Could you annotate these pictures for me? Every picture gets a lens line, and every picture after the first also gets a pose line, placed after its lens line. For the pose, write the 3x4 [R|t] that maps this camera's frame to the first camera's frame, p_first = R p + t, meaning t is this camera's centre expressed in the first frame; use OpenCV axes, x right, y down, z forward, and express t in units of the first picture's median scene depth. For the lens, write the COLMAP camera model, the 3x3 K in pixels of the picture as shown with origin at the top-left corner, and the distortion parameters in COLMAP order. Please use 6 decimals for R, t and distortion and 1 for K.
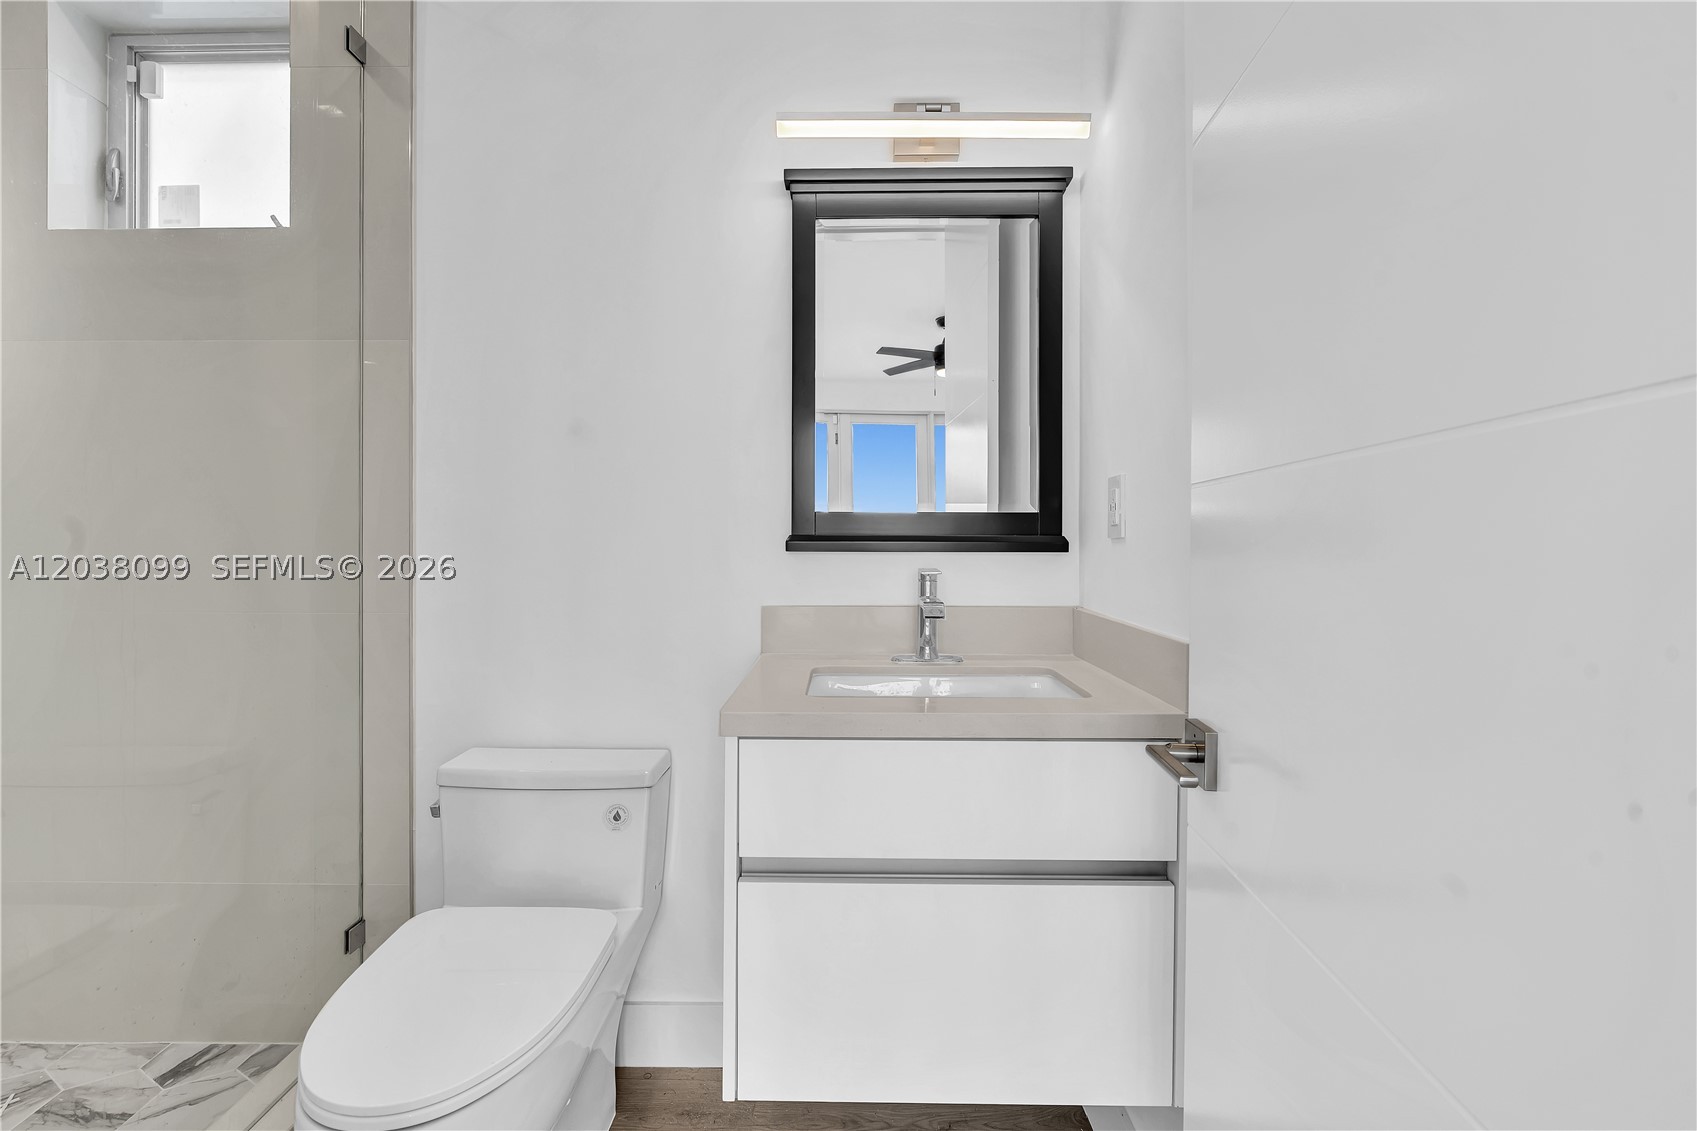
lens RADIAL K [[788.6, 0, 844.2], [0, 788.6, 548.0], [0, 0, 1]] dist [0.001125, 0.000093]
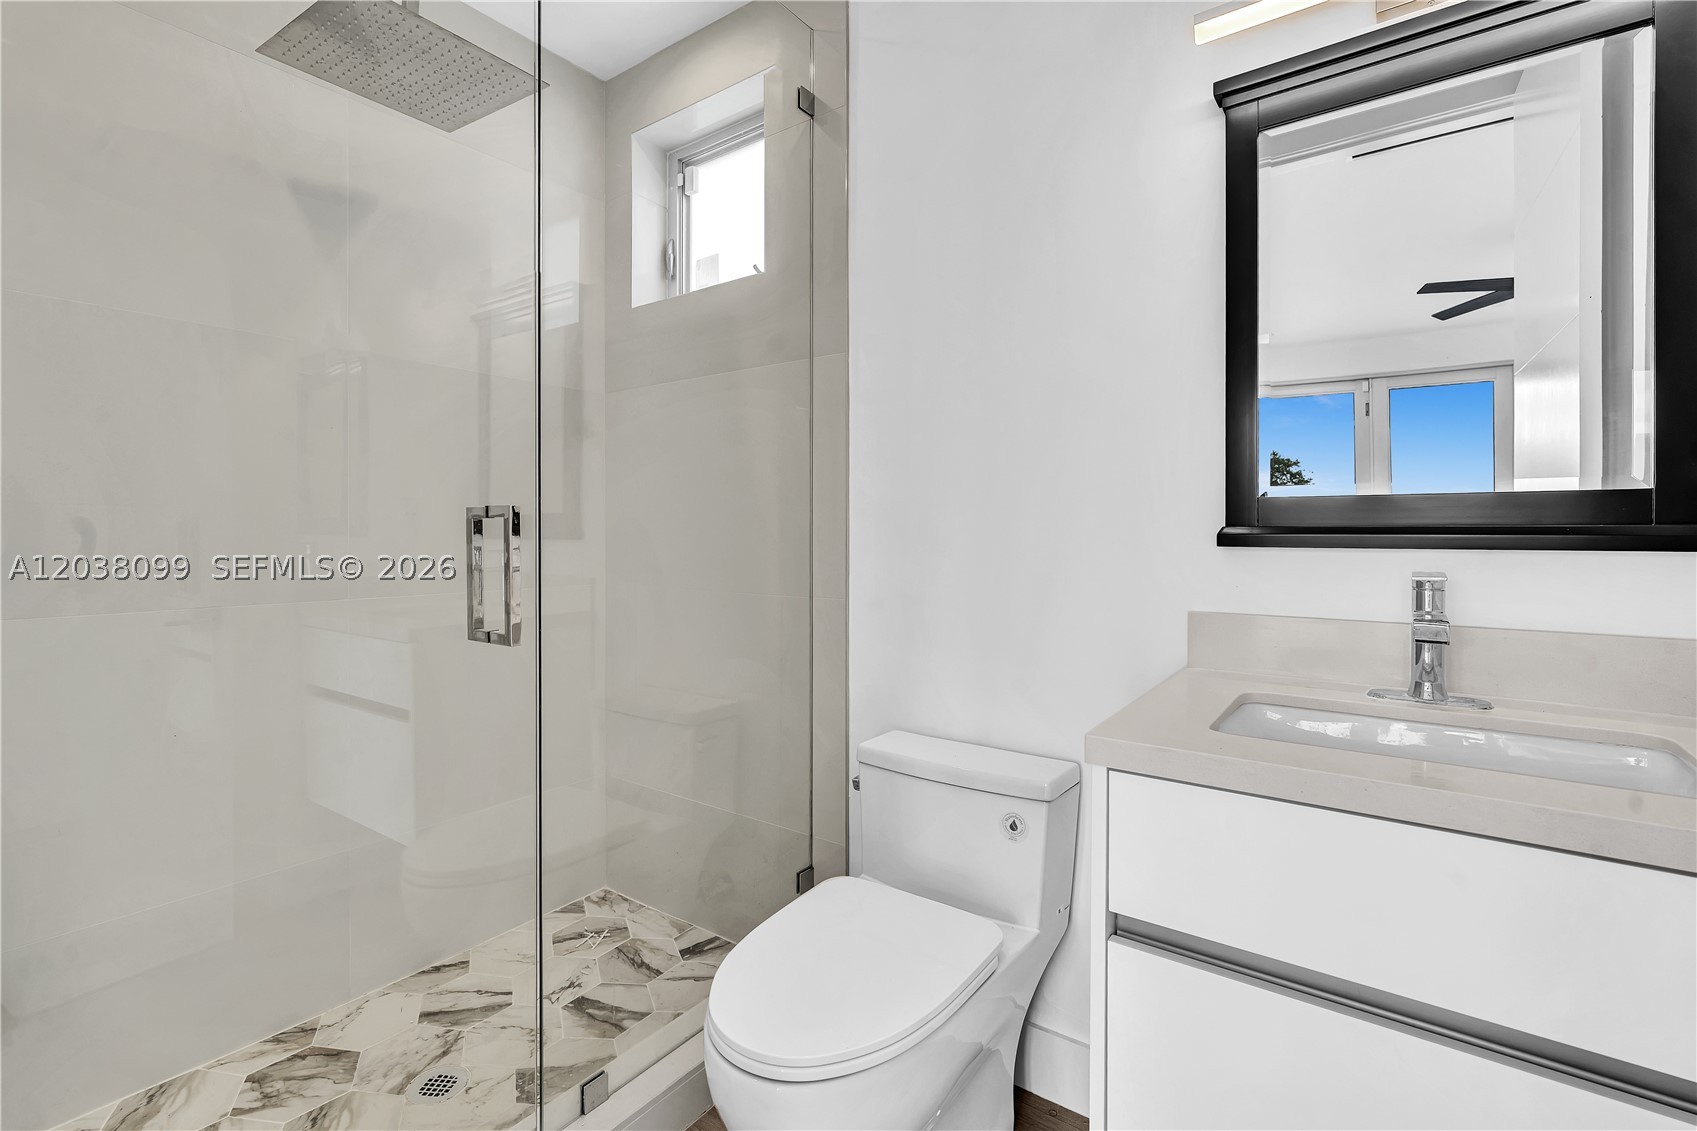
lens RADIAL K [[779.3, 0, 848.0], [0, 779.3, 537.1], [0, 0, 1]] dist [-0.001269, 0.000385]
pose [[0.810110, 0.002156, -0.586273, 0.092068], [-0.005324, 0.999979, -0.003679, -0.000865], [0.586253, 0.006102, 0.810105, 0.119635]]
